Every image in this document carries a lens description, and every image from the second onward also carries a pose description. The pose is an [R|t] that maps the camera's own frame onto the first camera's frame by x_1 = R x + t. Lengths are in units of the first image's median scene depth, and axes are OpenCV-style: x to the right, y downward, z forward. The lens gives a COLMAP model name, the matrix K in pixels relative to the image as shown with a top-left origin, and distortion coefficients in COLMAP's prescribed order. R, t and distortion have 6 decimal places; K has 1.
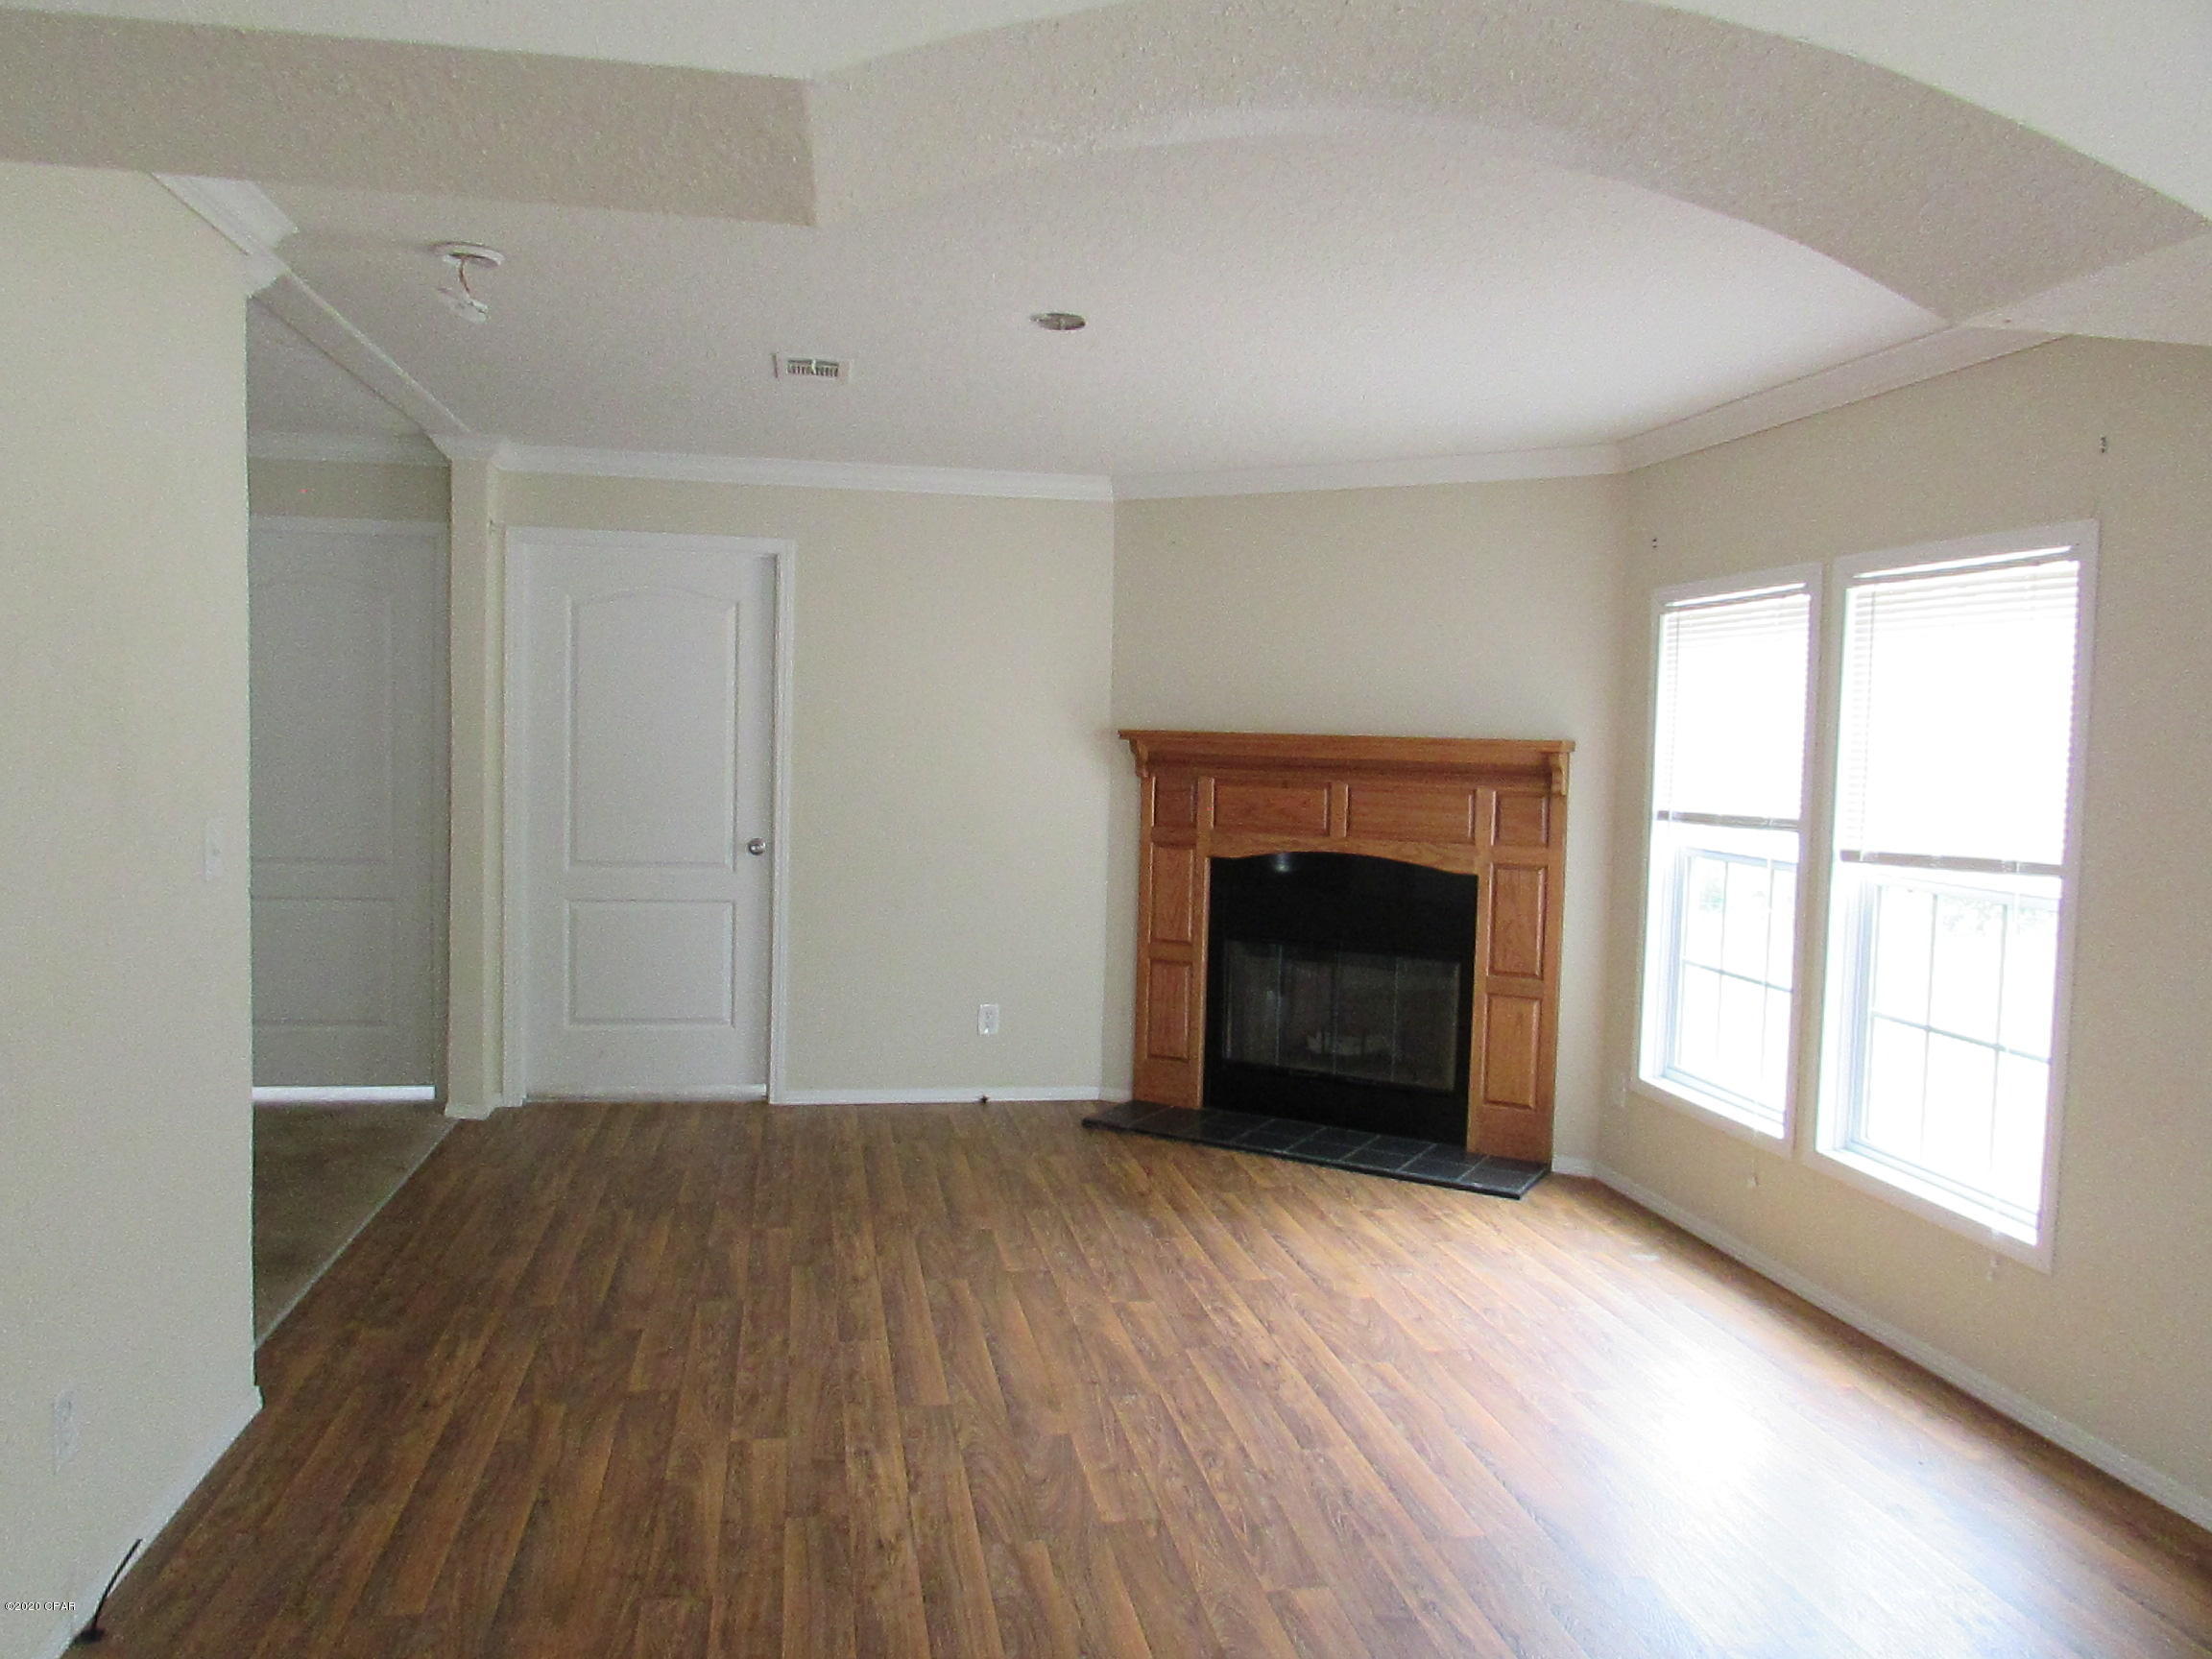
lens RADIAL K [[1578.0, 0, 1089.6], [0, 1578.0, 823.4], [0, 0, 1]] dist [-0.024039, -0.000691]
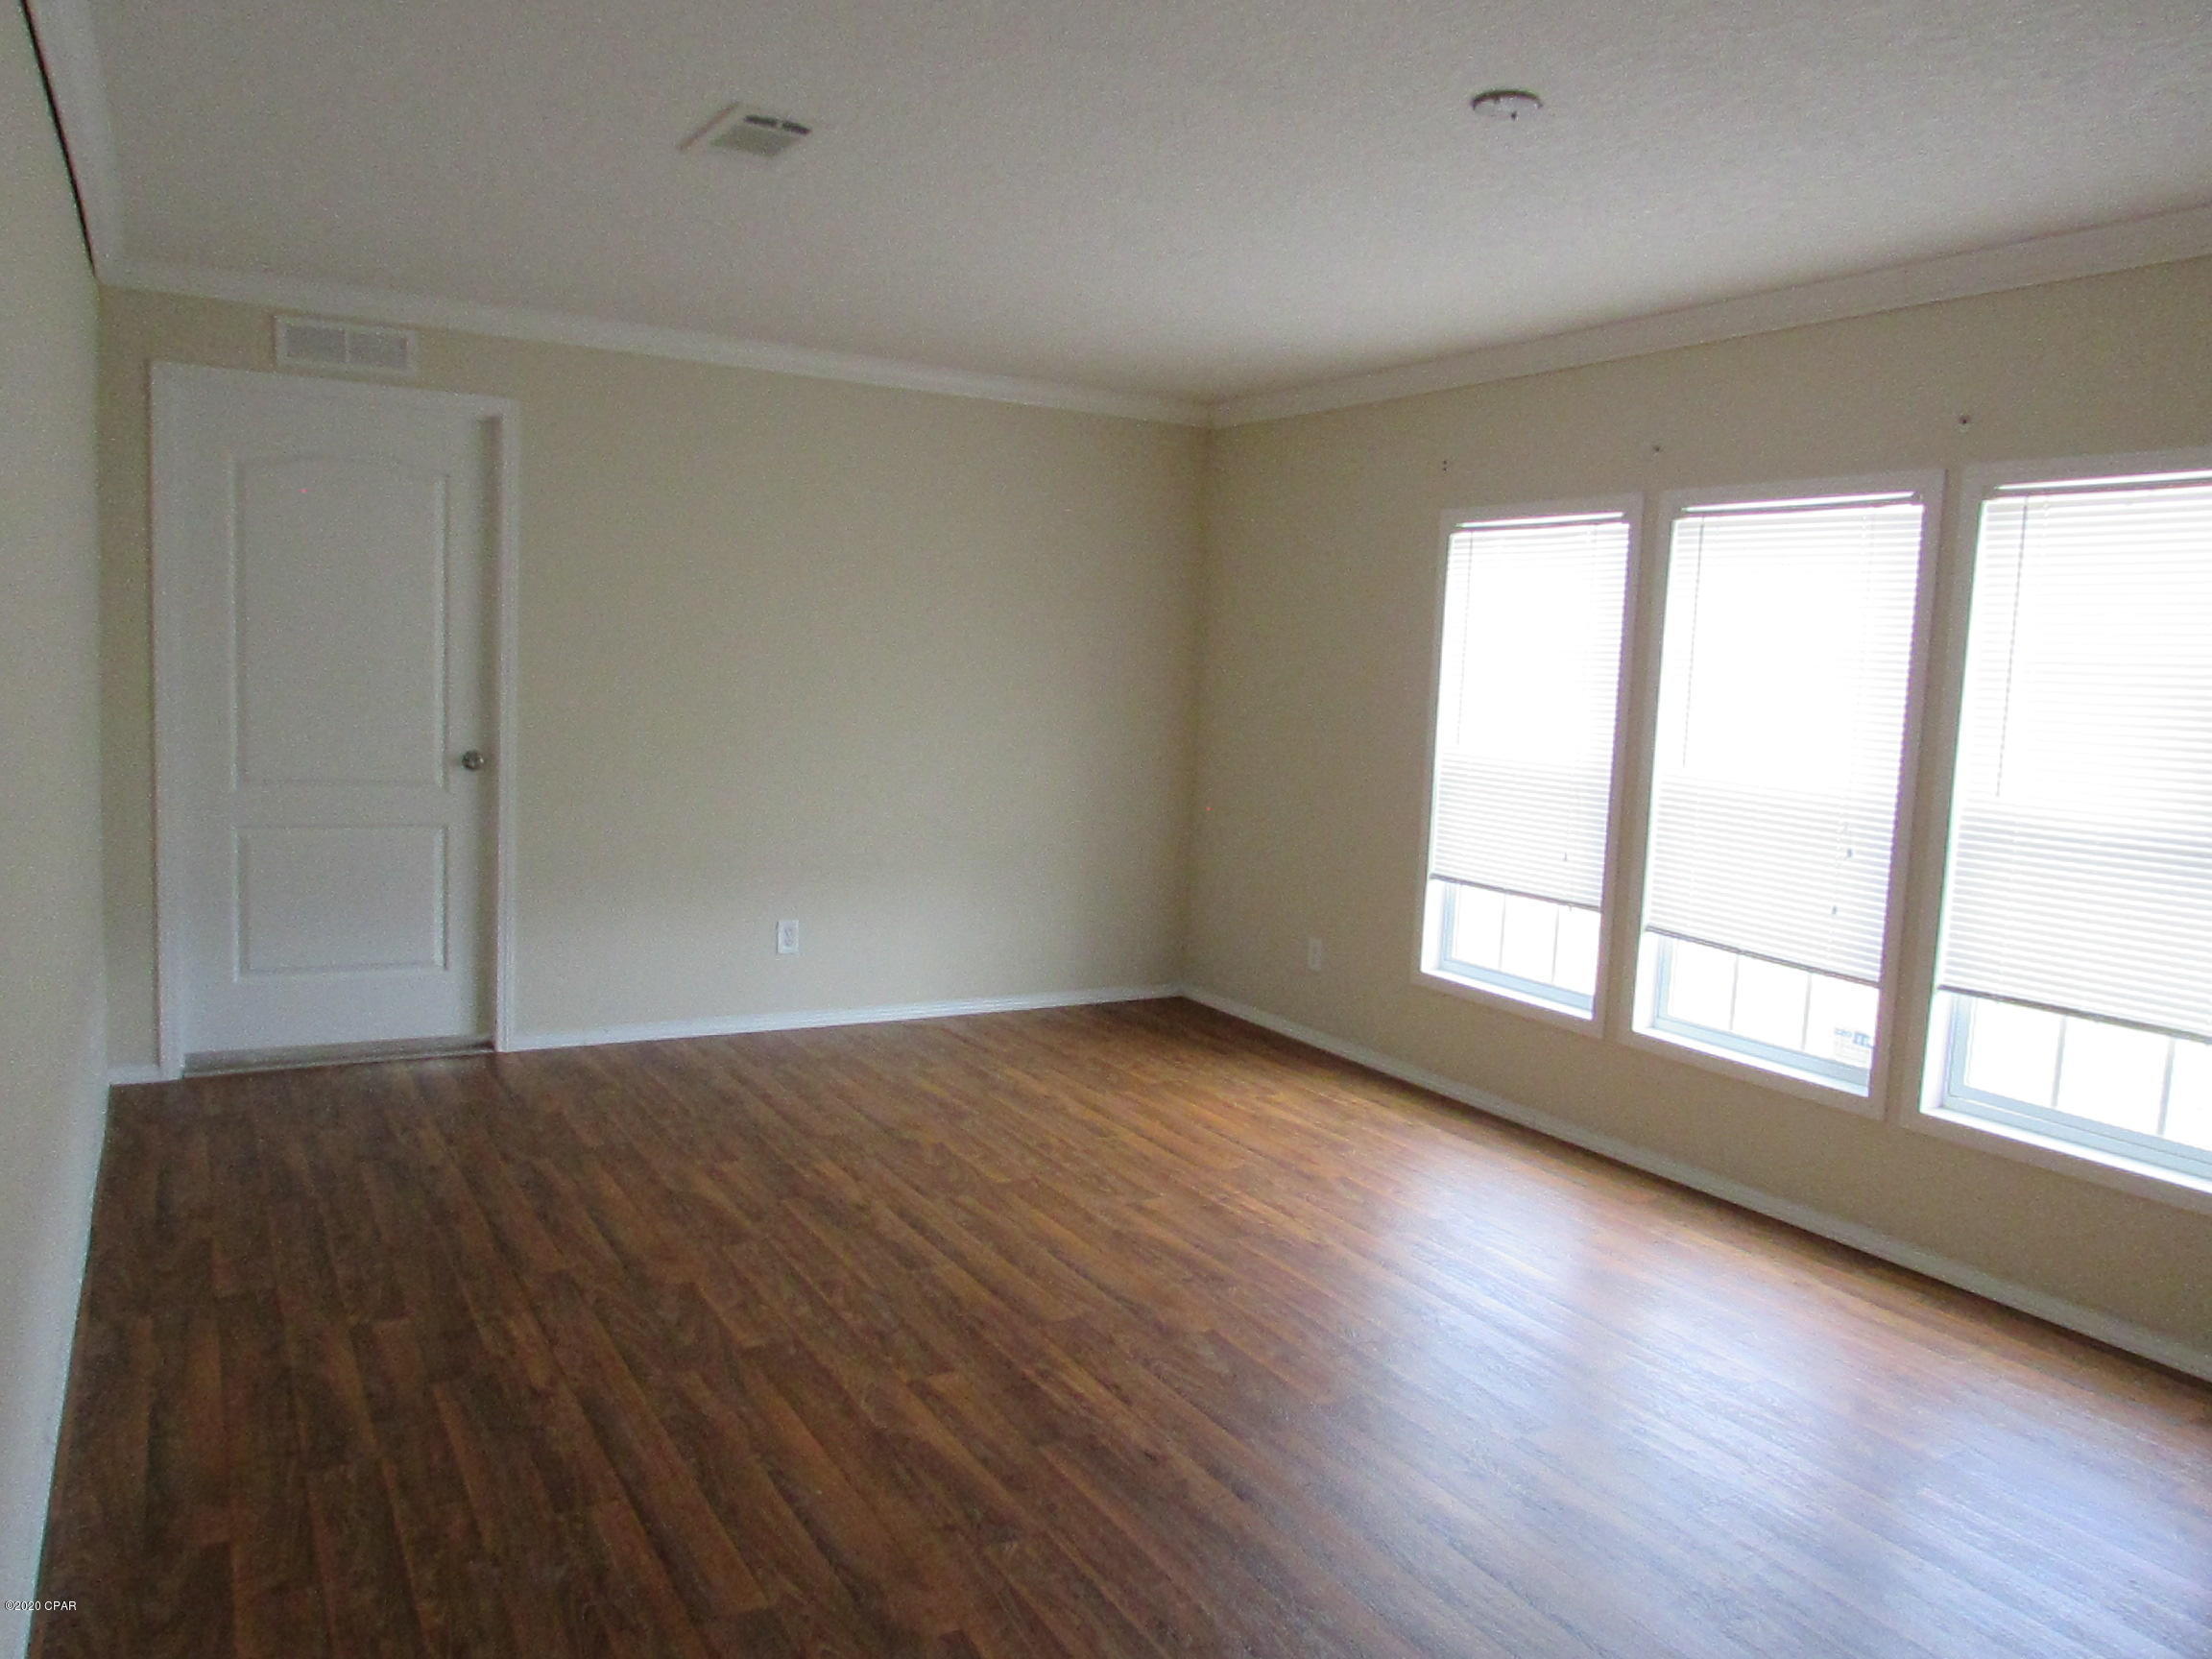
lens RADIAL K [[1578.0, 0, 1099.2], [0, 1578.0, 825.2], [0, 0, 1]] dist [-0.024039, -0.000691]
pose [[0.943957, -0.023079, 0.329261, -0.282673], [0.003618, 0.998216, 0.059597, 0.001206], [-0.330049, -0.055066, 0.942356, 0.056448]]
